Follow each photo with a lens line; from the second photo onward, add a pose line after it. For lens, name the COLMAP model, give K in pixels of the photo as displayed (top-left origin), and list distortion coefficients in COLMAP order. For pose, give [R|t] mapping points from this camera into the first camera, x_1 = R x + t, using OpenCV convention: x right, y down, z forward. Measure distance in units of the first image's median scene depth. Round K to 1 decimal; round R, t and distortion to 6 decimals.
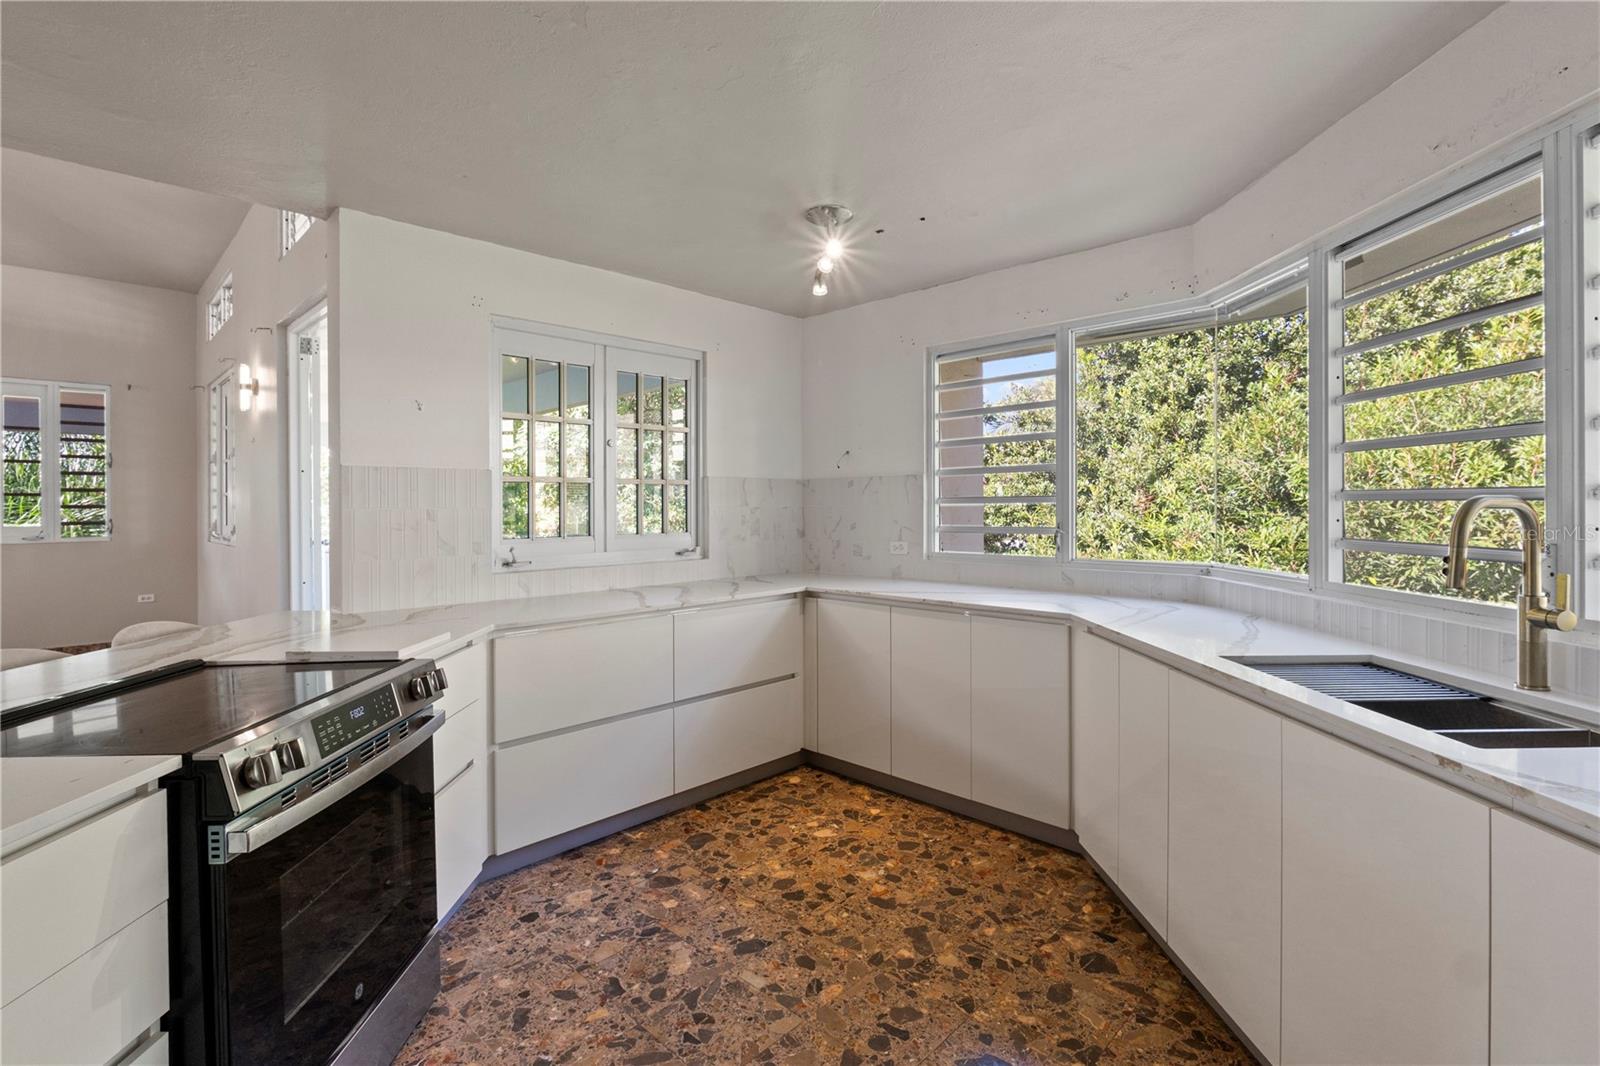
lens RADIAL K [[737.4, 0, 802.0], [0, 737.4, 512.7], [0, 0, 1]] dist [-0.006497, -0.000157]
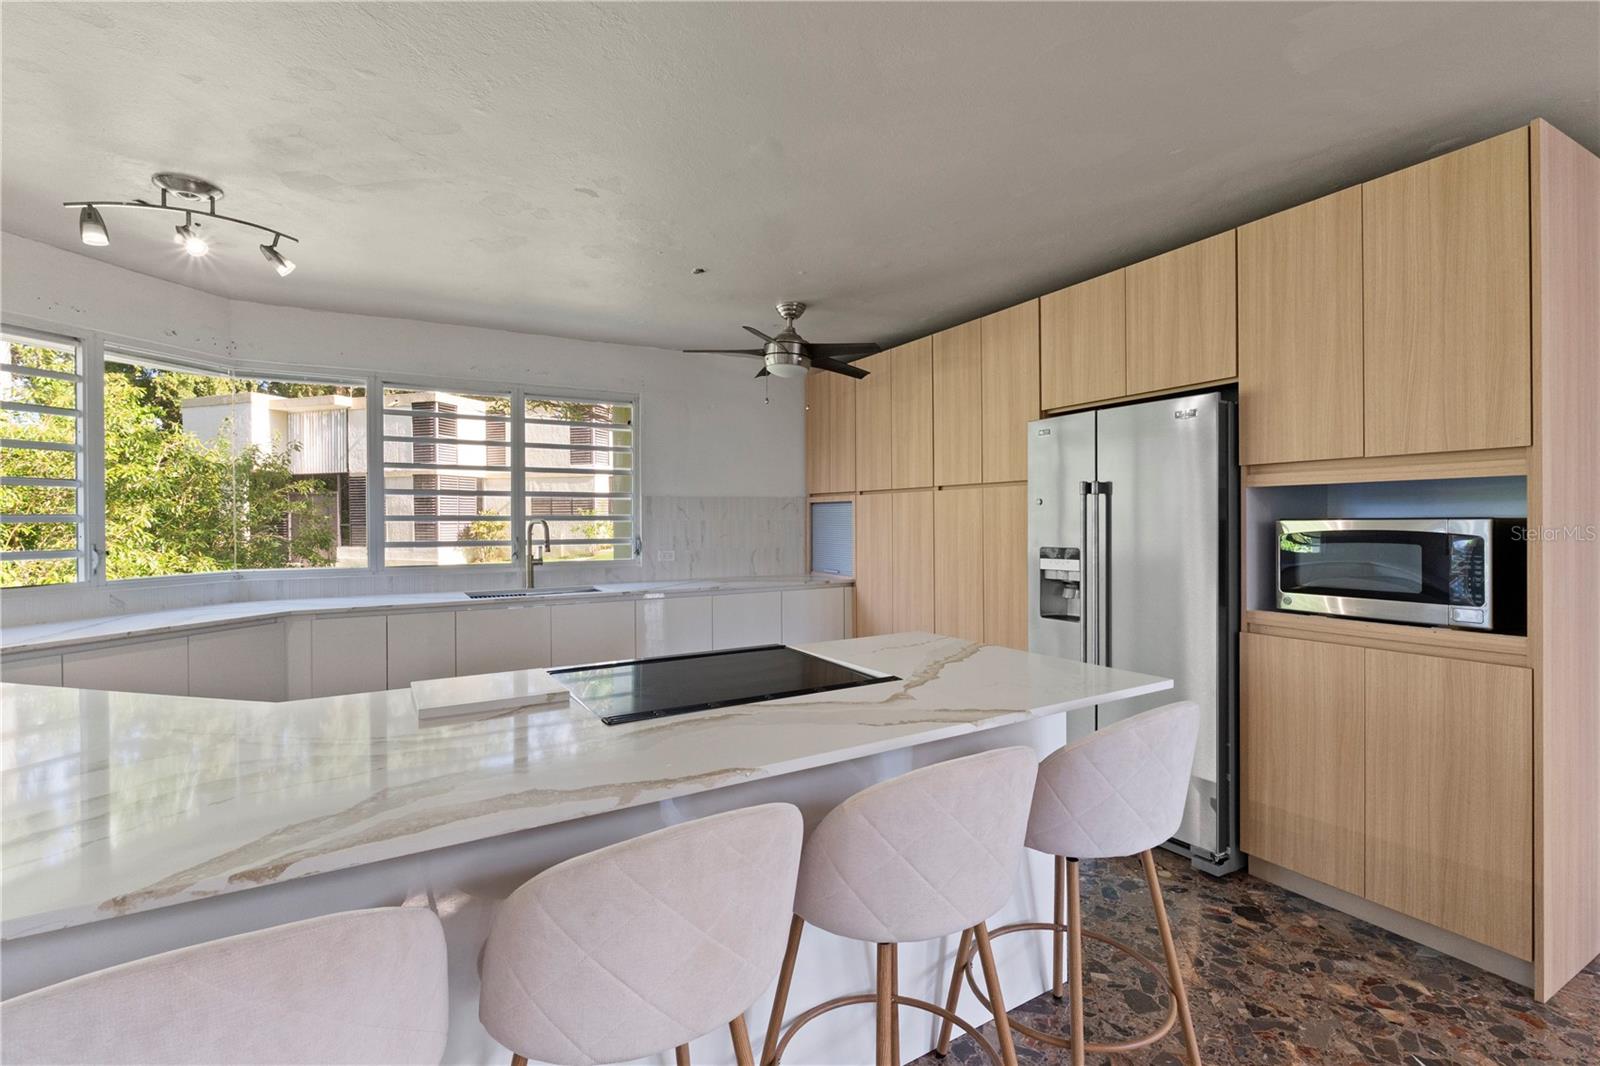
lens RADIAL K [[729.3, 0, 803.3], [0, 729.3, 518.0], [0, 0, 1]] dist [-0.003403, -0.000686]
pose [[-0.497231, 0.010134, 0.867559, -1.246308], [0.017380, 0.999847, -0.001718, -0.002872], [-0.867444, 0.014224, -0.497331, 0.938485]]
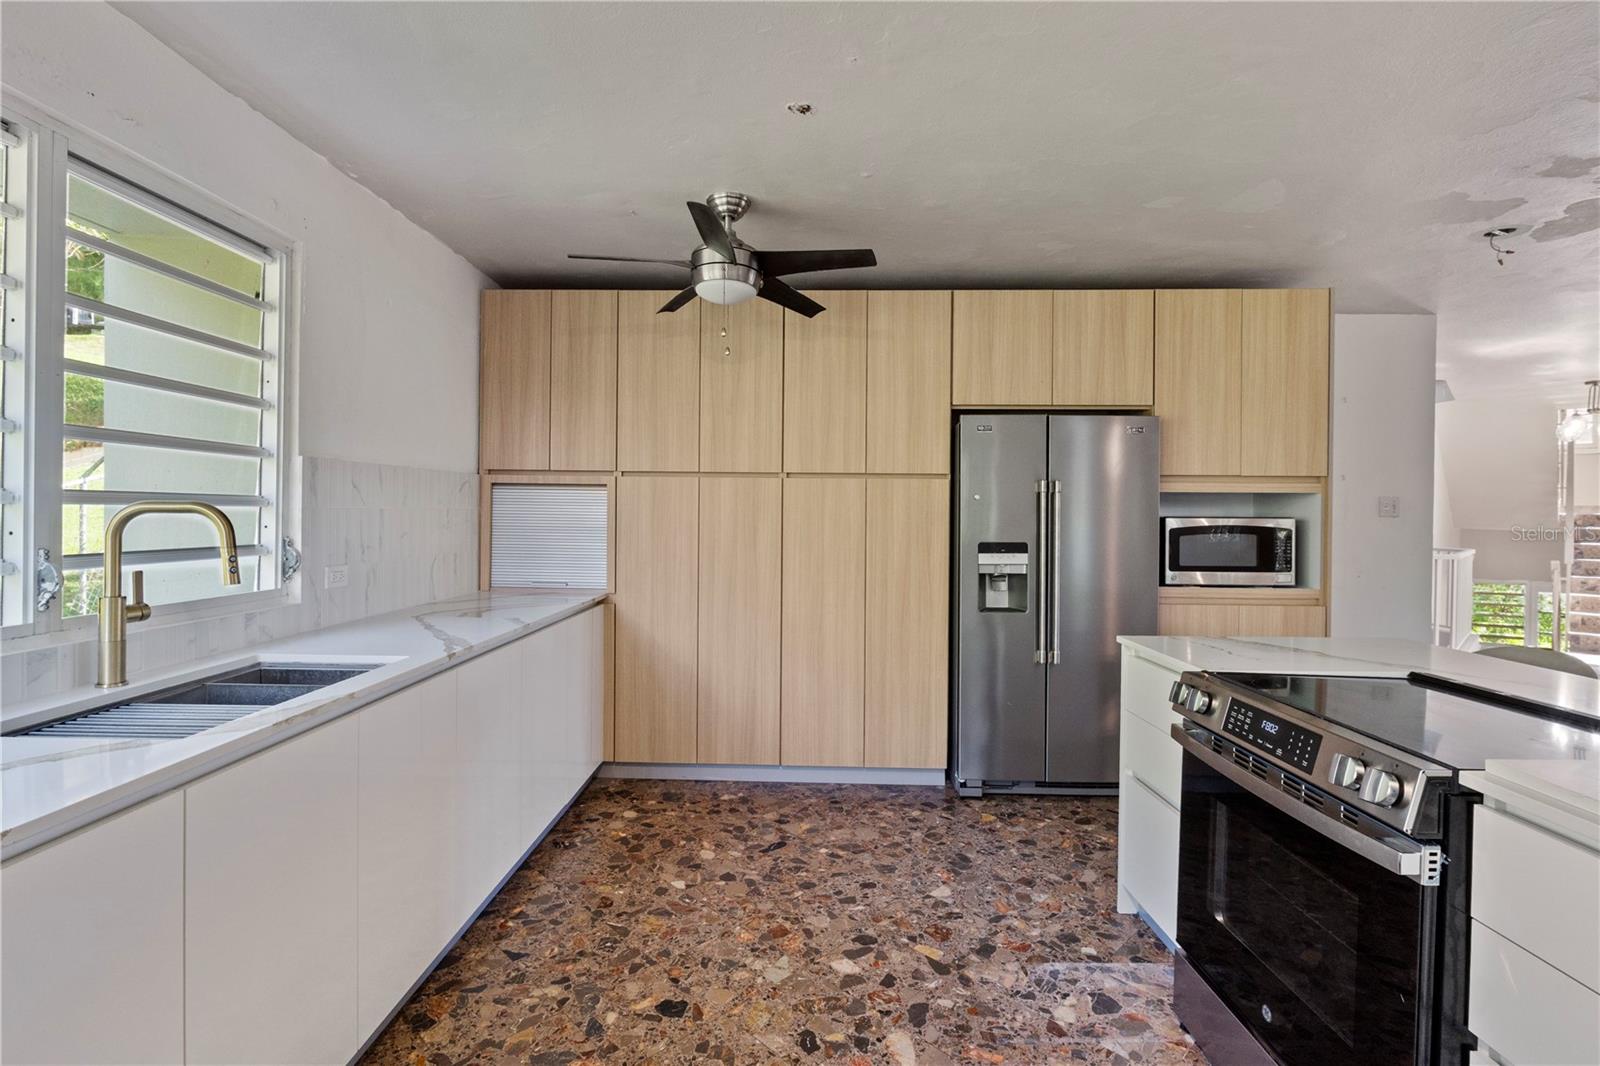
lens RADIAL K [[737.4, 0, 802.0], [0, 737.4, 512.7], [0, 0, 1]] dist [-0.006497, -0.000157]
pose [[-0.999433, -0.004530, 0.033366, -0.010159], [-0.004127, 0.999918, 0.012111, -0.013730], [-0.033418, 0.011967, -0.999370, 1.265428]]
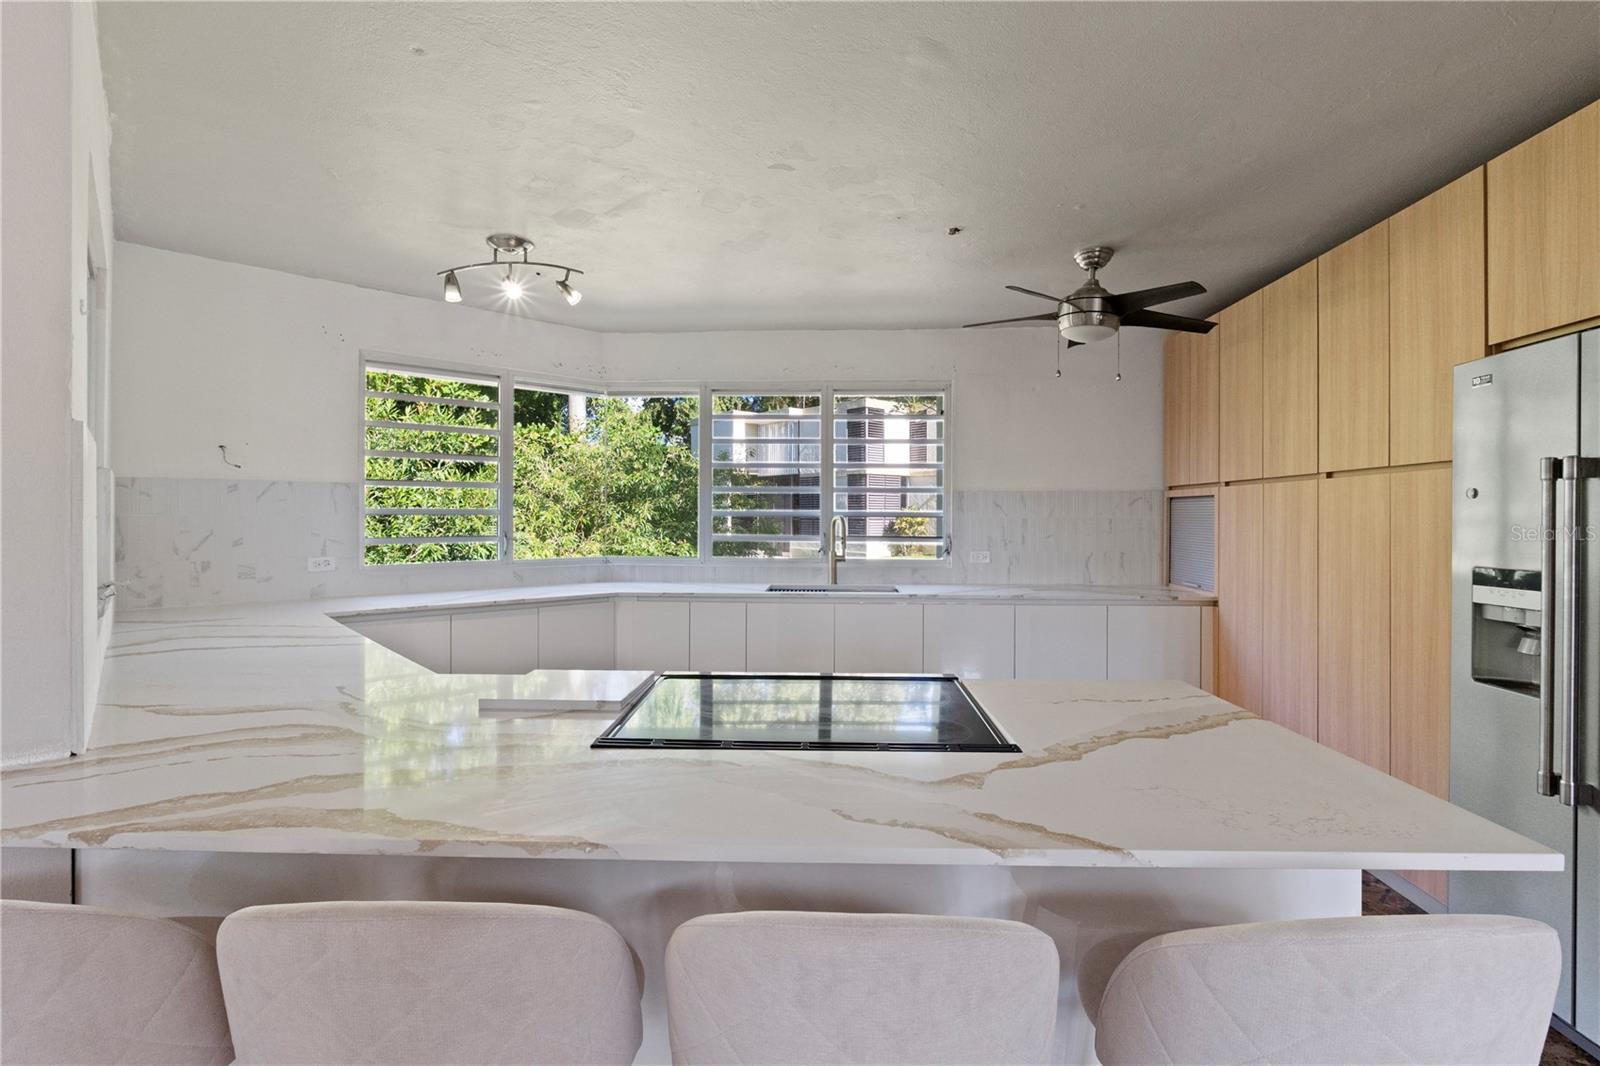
lens RADIAL K [[737.4, 0, 802.0], [0, 737.4, 512.7], [0, 0, 1]] dist [-0.006497, -0.000157]
pose [[0.059959, 0.011103, 0.998139, -1.174784], [0.006186, 0.999915, -0.011495, -0.000448], [-0.998182, 0.006864, 0.059885, 0.601157]]
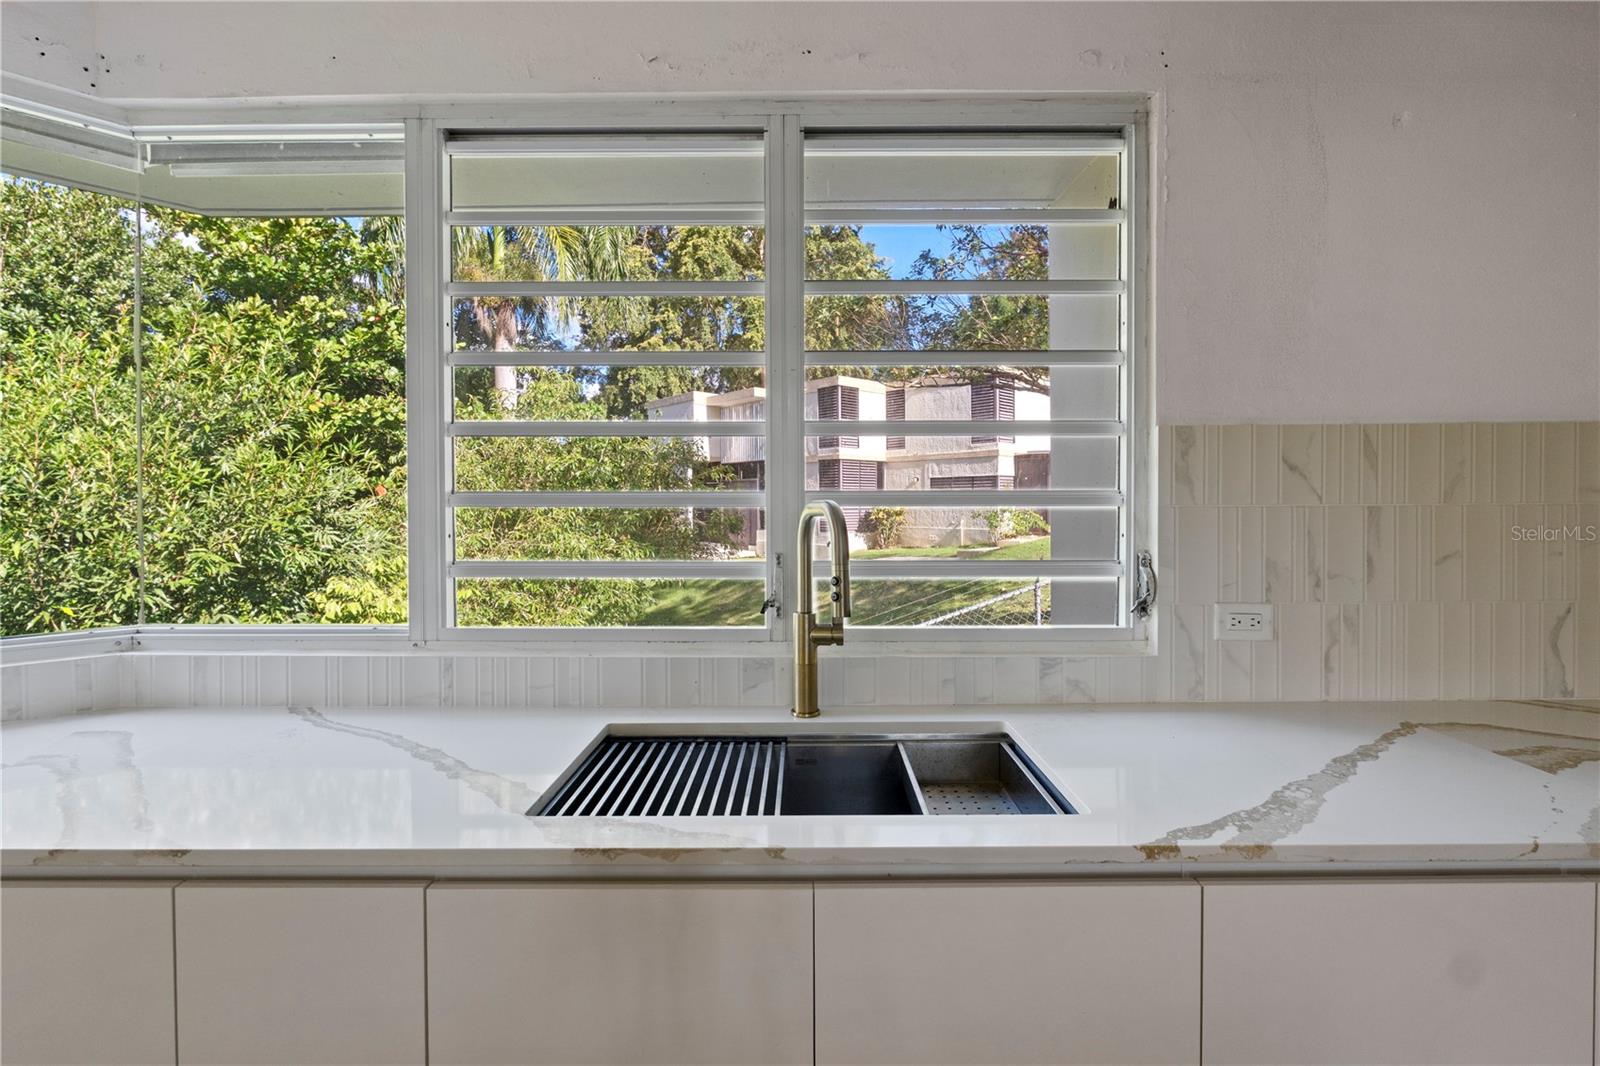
lens RADIAL K [[729.3, 0, 803.3], [0, 729.3, 518.0], [0, 0, 1]] dist [-0.003403, -0.000686]
pose [[0.018177, -0.009770, 0.999787, 0.059076], [0.015289, 0.999838, 0.009493, -0.007195], [-0.999718, 0.015113, 0.018324, 0.623641]]
